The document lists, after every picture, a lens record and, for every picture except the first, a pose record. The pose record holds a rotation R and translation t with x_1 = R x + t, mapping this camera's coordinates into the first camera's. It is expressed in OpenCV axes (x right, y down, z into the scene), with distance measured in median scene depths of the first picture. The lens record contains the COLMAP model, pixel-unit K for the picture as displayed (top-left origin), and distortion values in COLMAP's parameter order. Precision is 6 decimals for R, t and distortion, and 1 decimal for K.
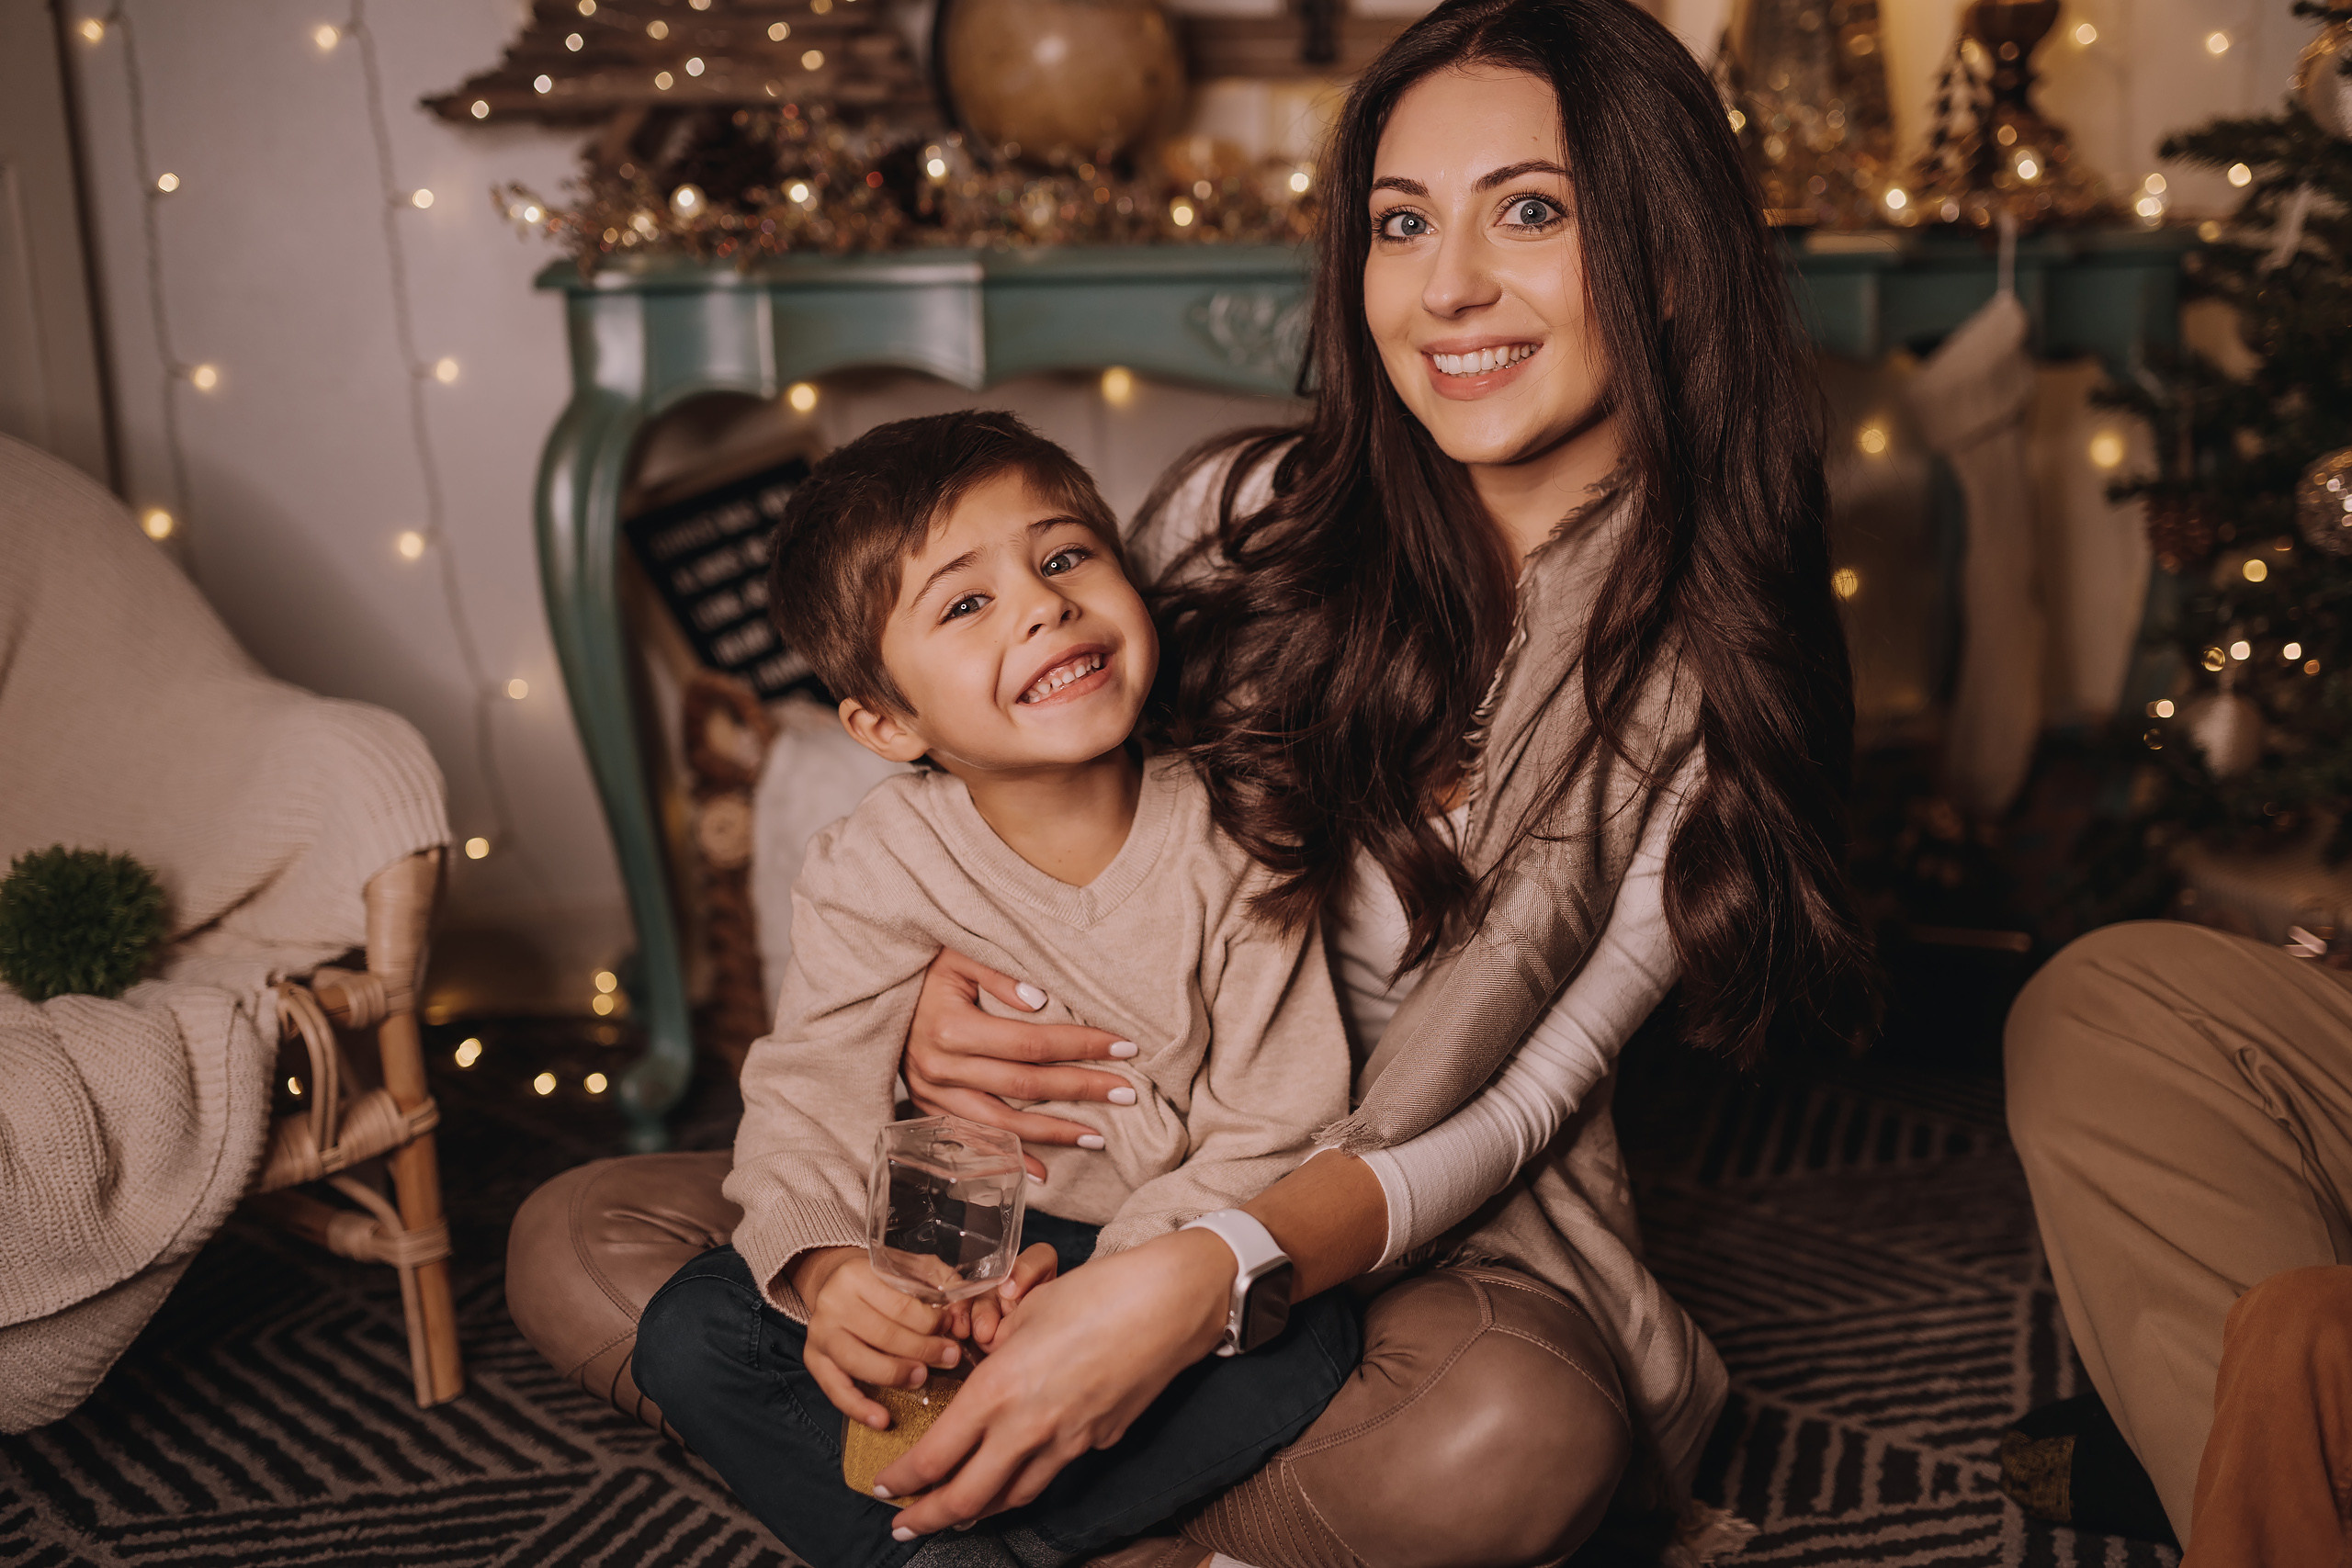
lens RADIAL K [[2263.6, 0, 1217.4], [0, 2263.6, 734.0], [0, 0, 1]] dist [-0.002203, 0.000000]
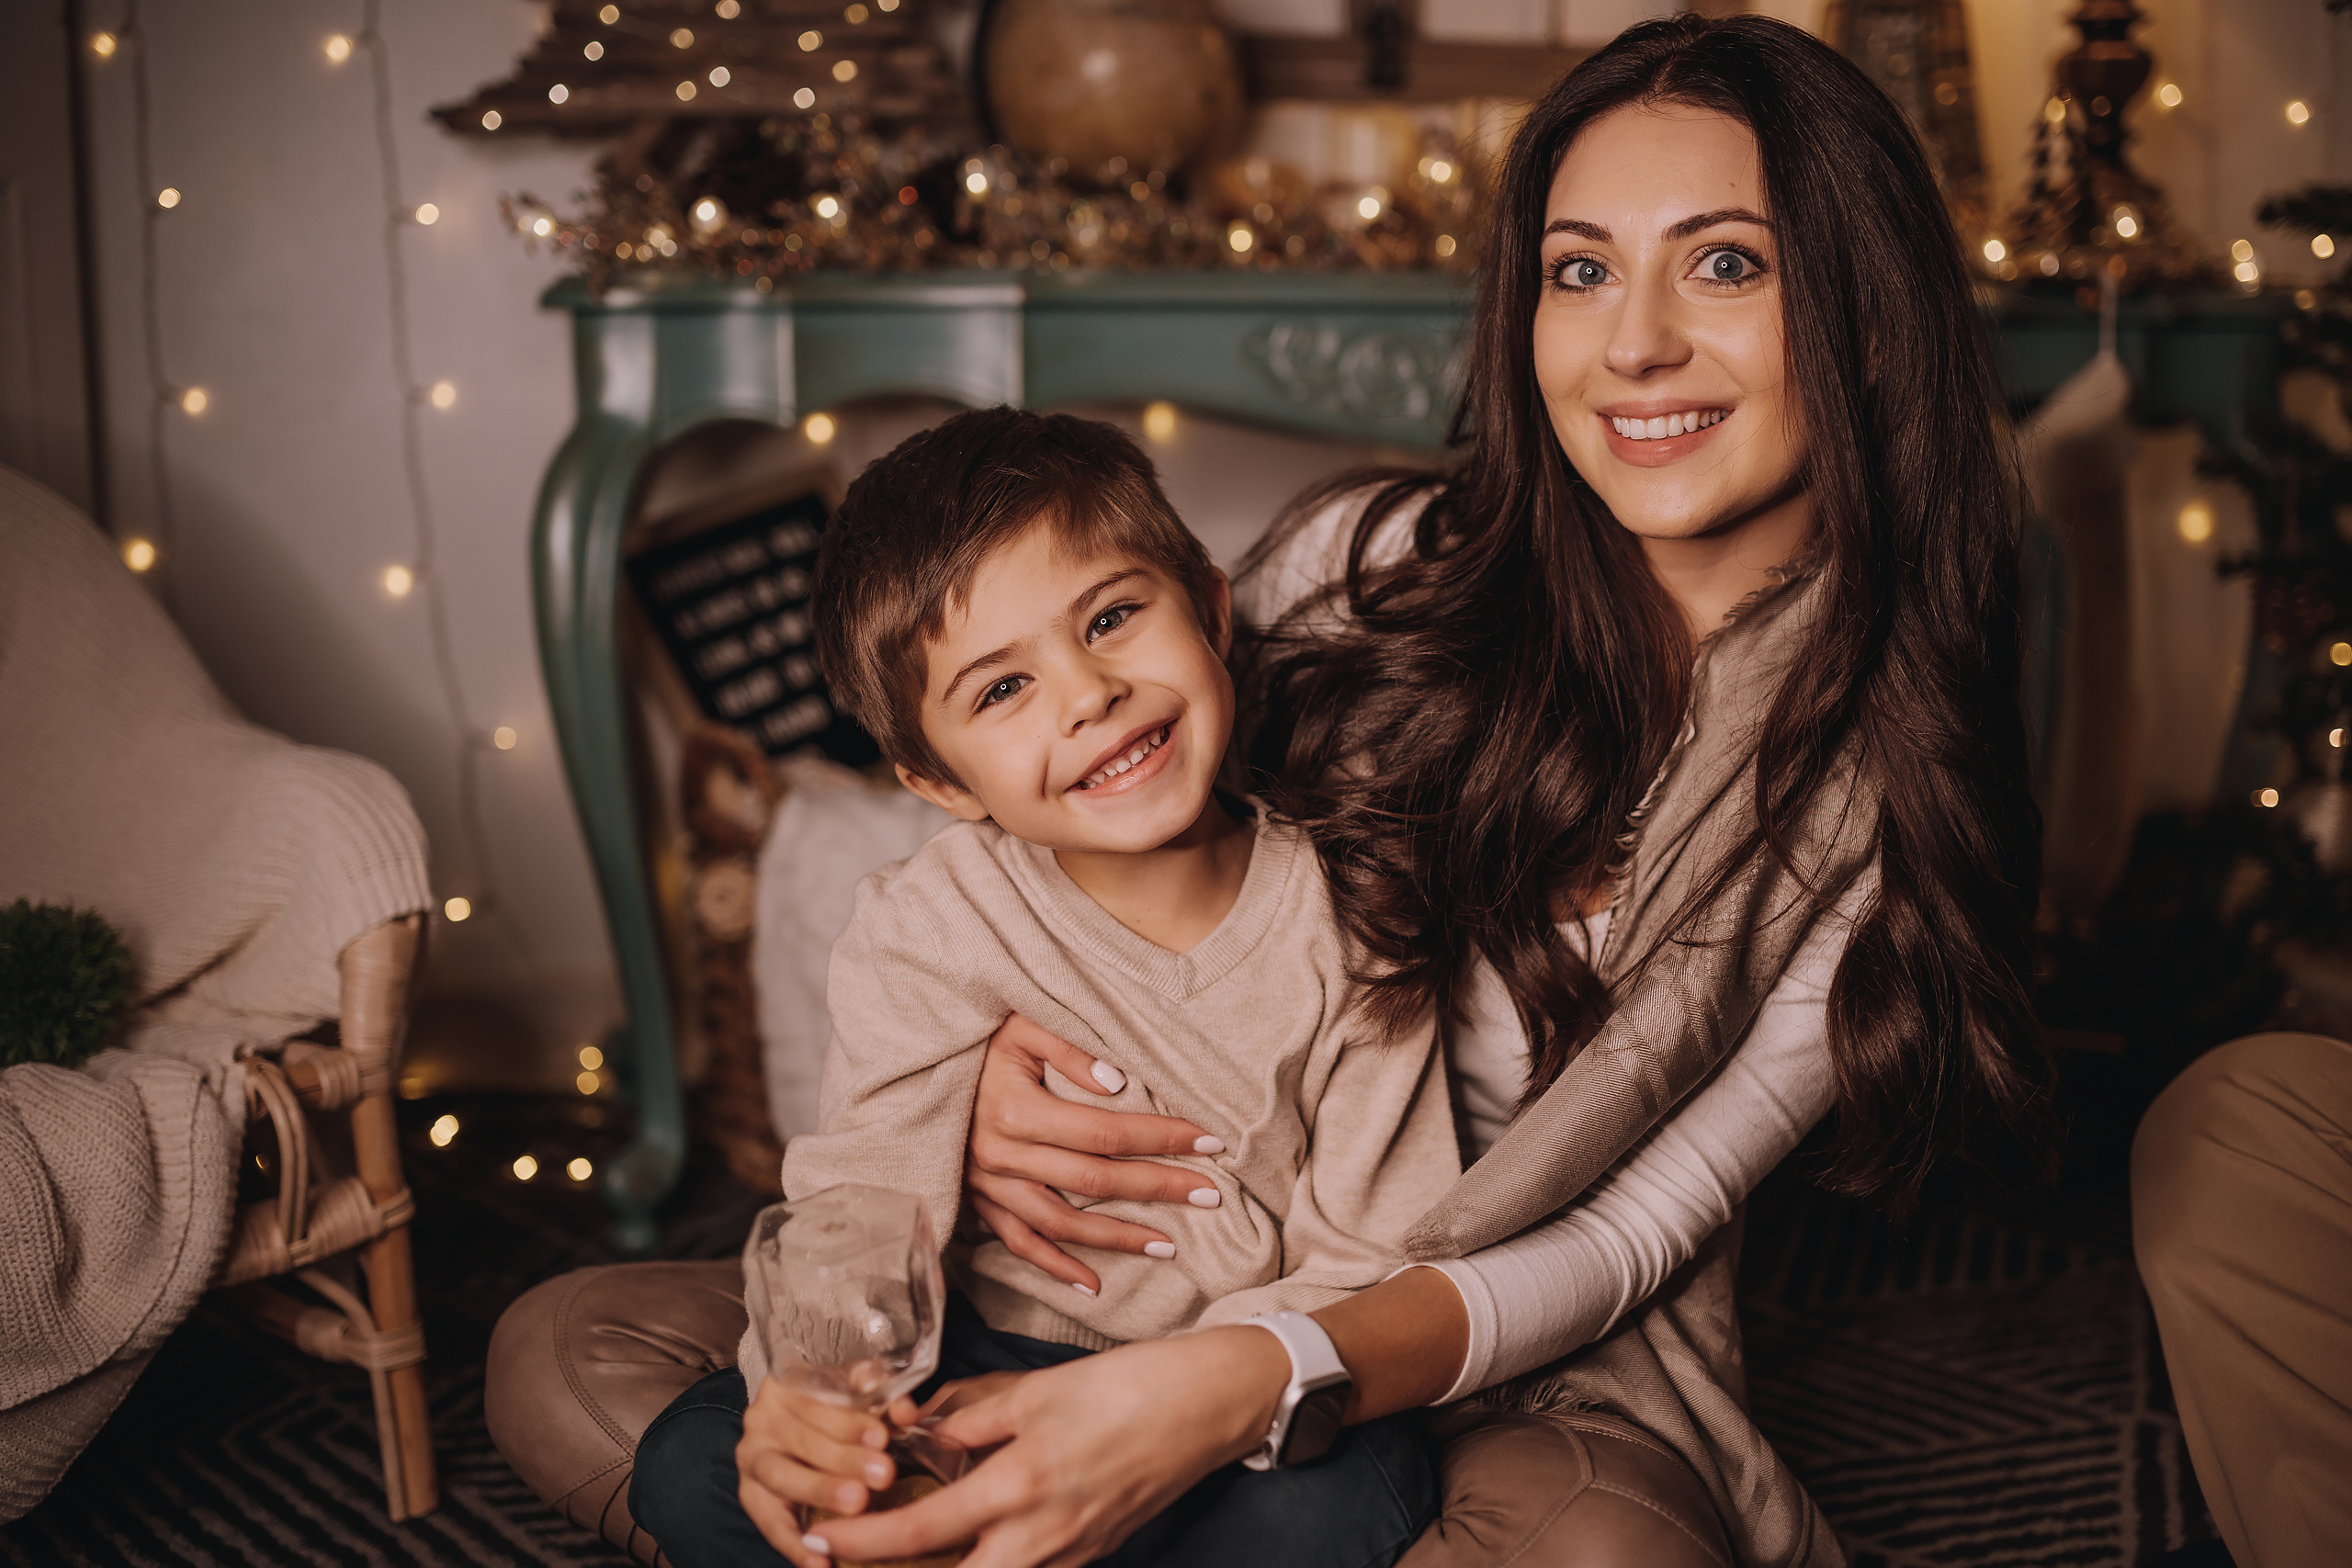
lens RADIAL K [[2369.3, 0, 1265.5], [0, 2369.3, 736.6], [0, 0, 1]] dist [-0.120008, 0.000000]
pose [[0.999619, 0.022168, 0.016465, -0.017233], [-0.021750, 0.999447, -0.025144, -0.003502], [-0.017013, 0.024776, 0.999548, 0.045912]]
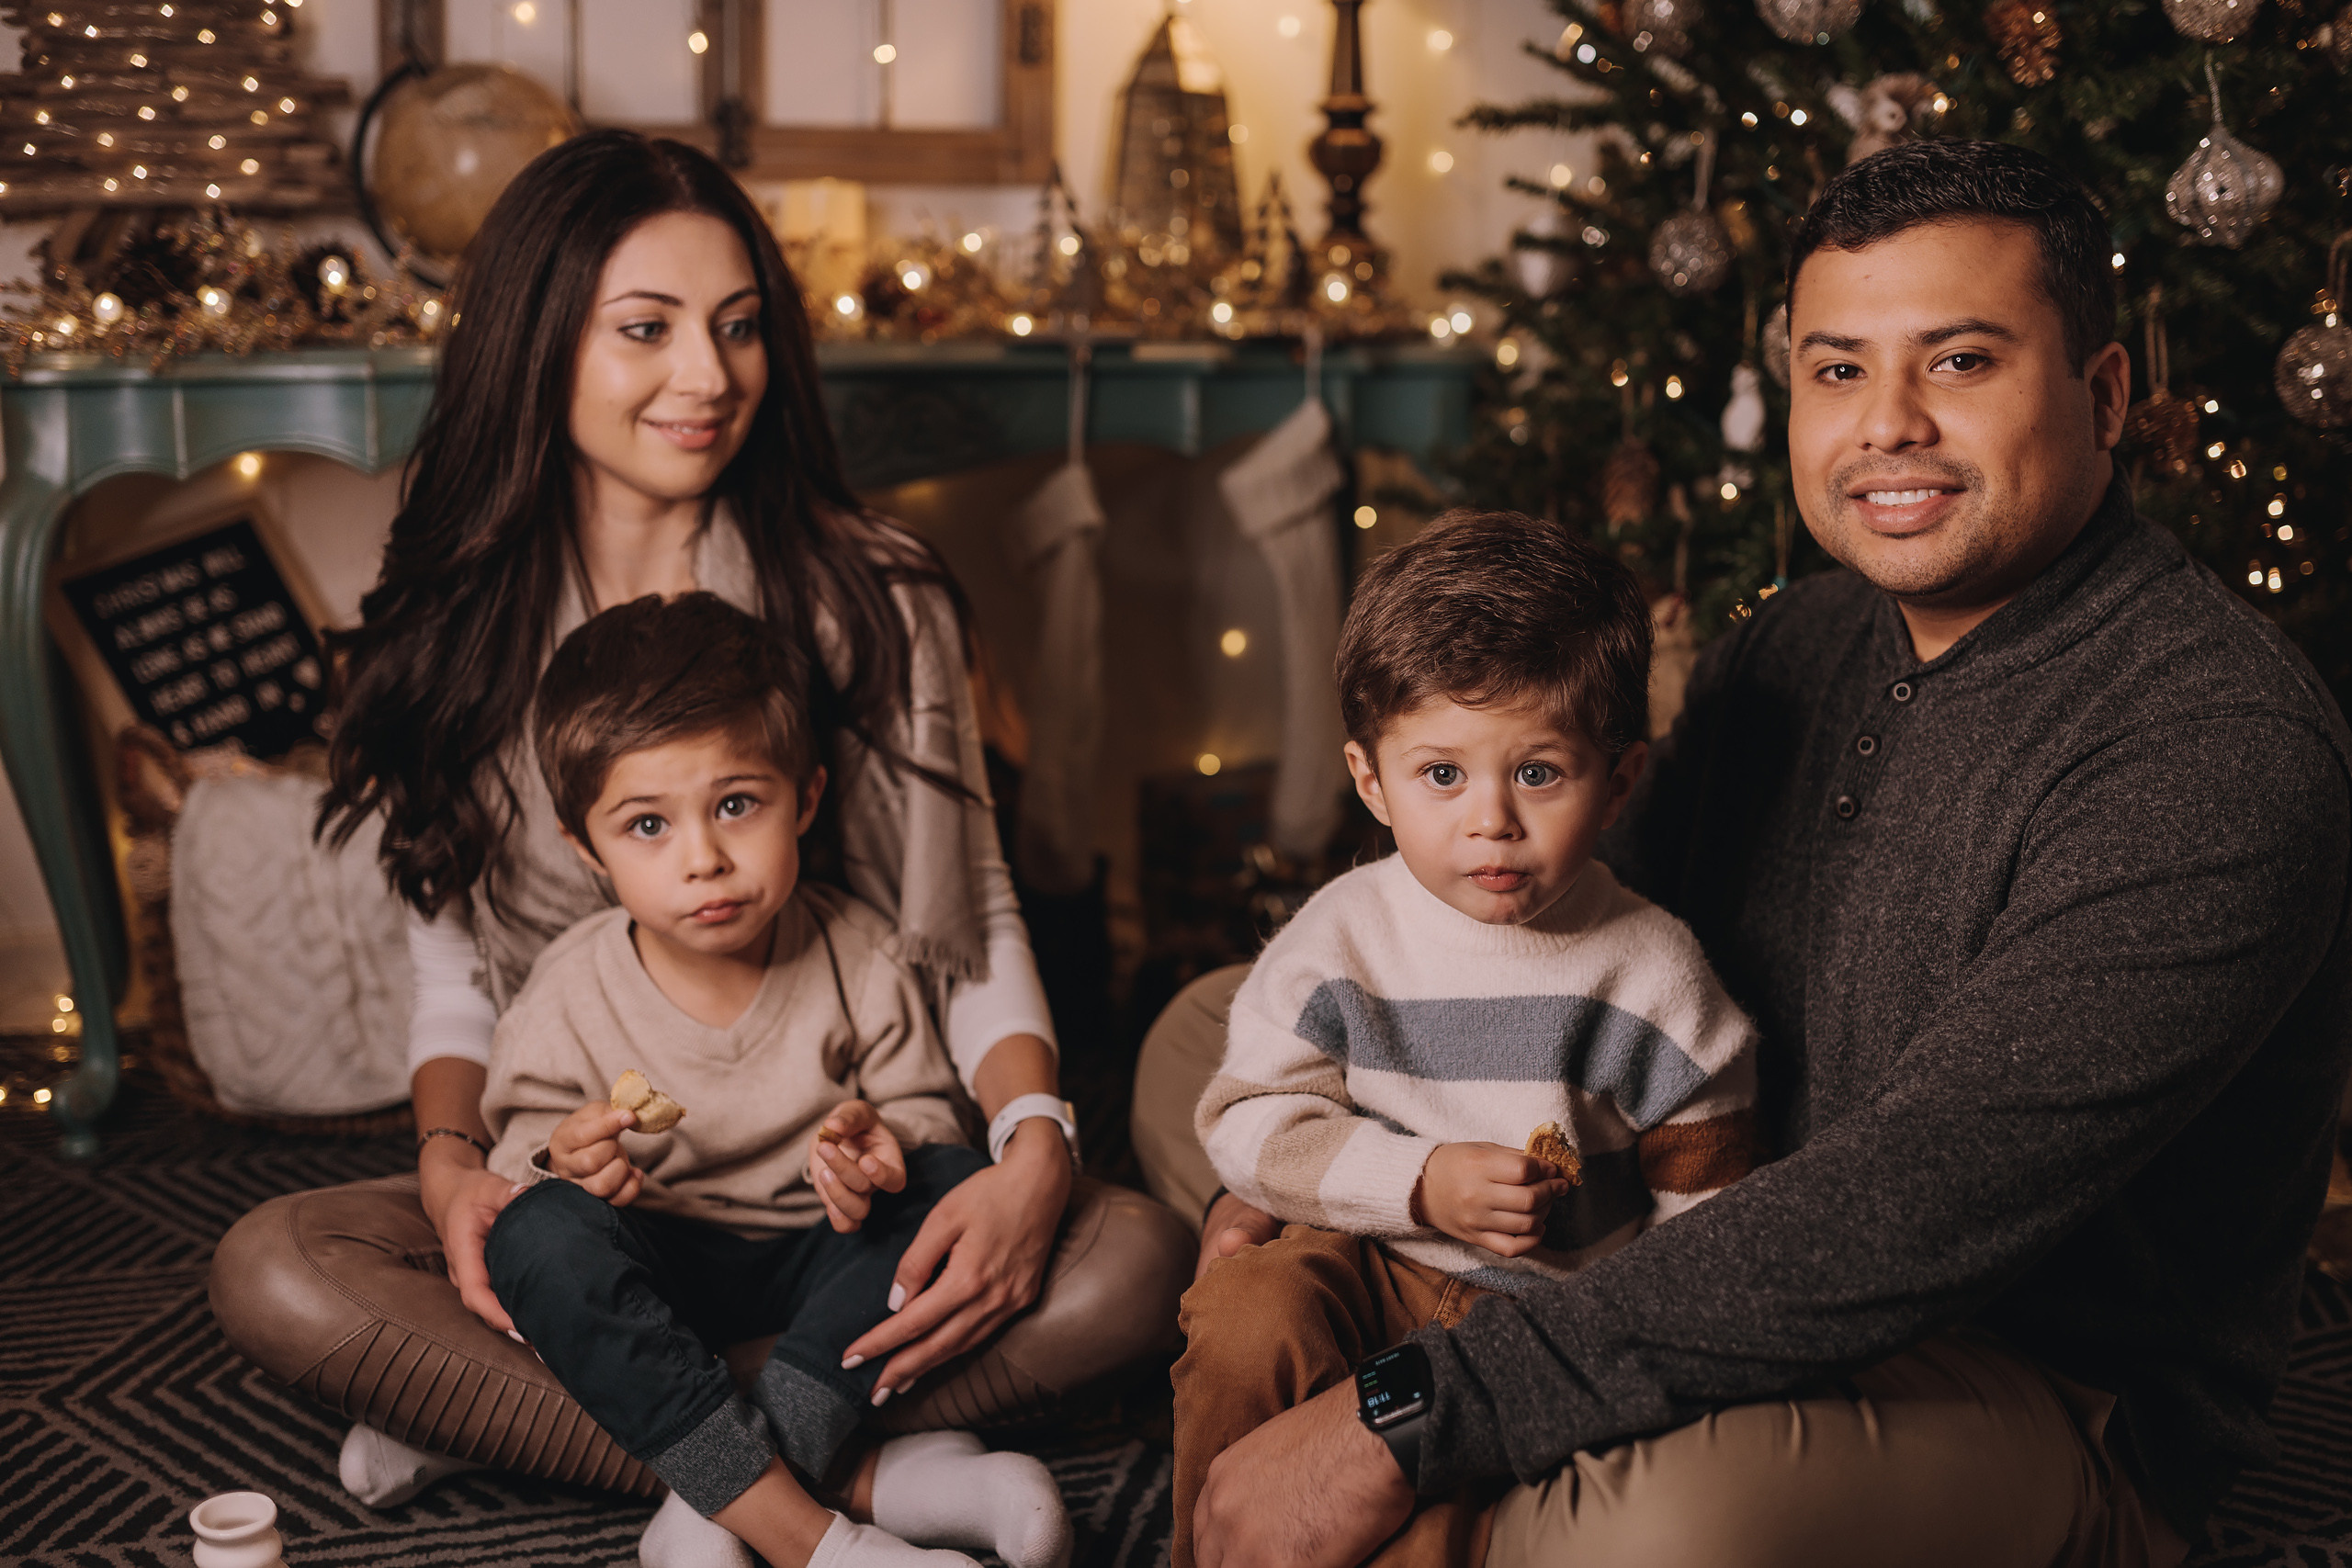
lens RADIAL K [[2369.3, 0, 1174.4], [0, 2369.3, 808.8], [0, 0, 1]] dist [-0.120008, 0.000000]
pose [[0.991393, 0.006369, 0.130762, 0.141585], [-0.009205, 0.999735, 0.021099, -0.014982], [-0.130593, -0.022121, 0.991189, -0.202314]]
